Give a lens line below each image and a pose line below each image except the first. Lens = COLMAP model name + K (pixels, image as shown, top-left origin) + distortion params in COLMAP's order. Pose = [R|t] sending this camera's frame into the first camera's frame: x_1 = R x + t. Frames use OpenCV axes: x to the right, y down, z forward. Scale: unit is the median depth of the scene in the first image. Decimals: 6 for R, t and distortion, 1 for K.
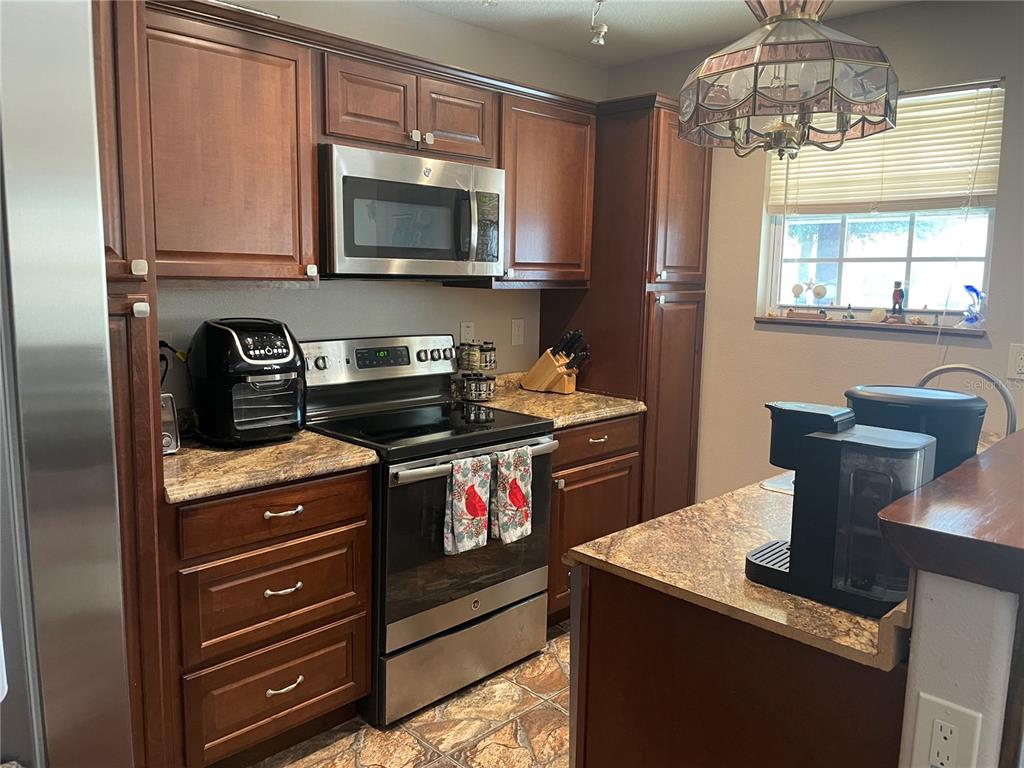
lens RADIAL K [[791.9, 0, 511.3], [0, 791.9, 392.0], [0, 0, 1]] dist [0.094575, -0.142234]
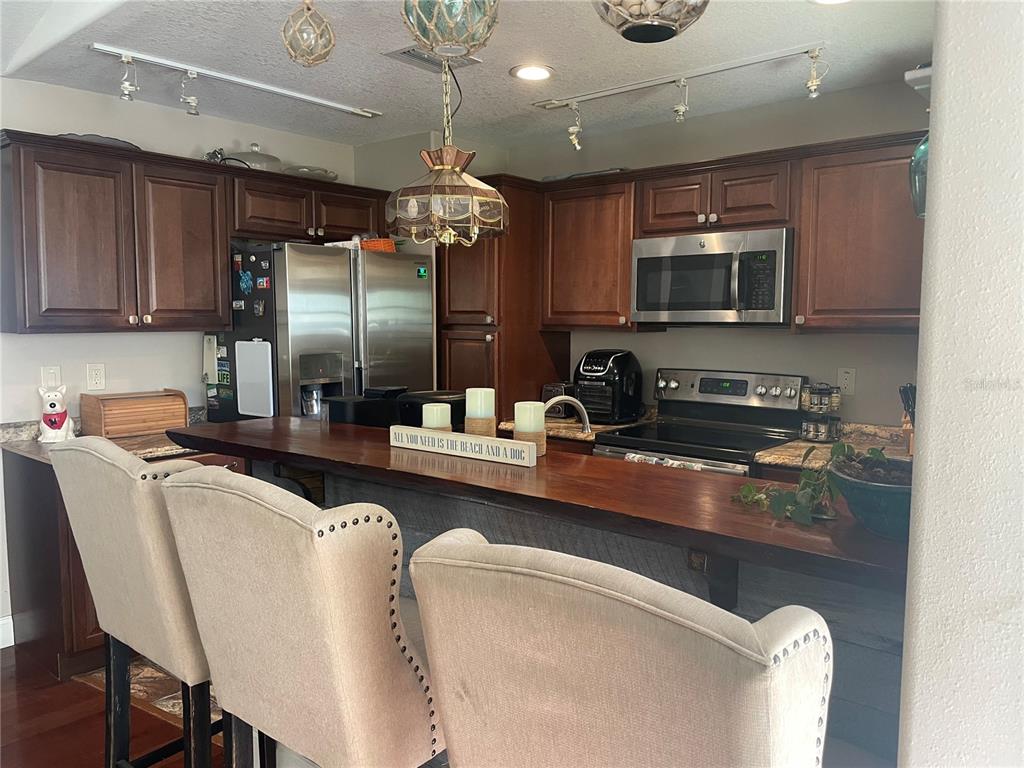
lens RADIAL K [[791.9, 0, 511.3], [0, 791.9, 392.0], [0, 0, 1]] dist [0.094575, -0.142234]
pose [[0.047806, 0.071649, -0.996284, 1.207205], [-0.154302, 0.985981, 0.063504, -0.071364], [0.986867, 0.150692, 0.058192, 0.651422]]
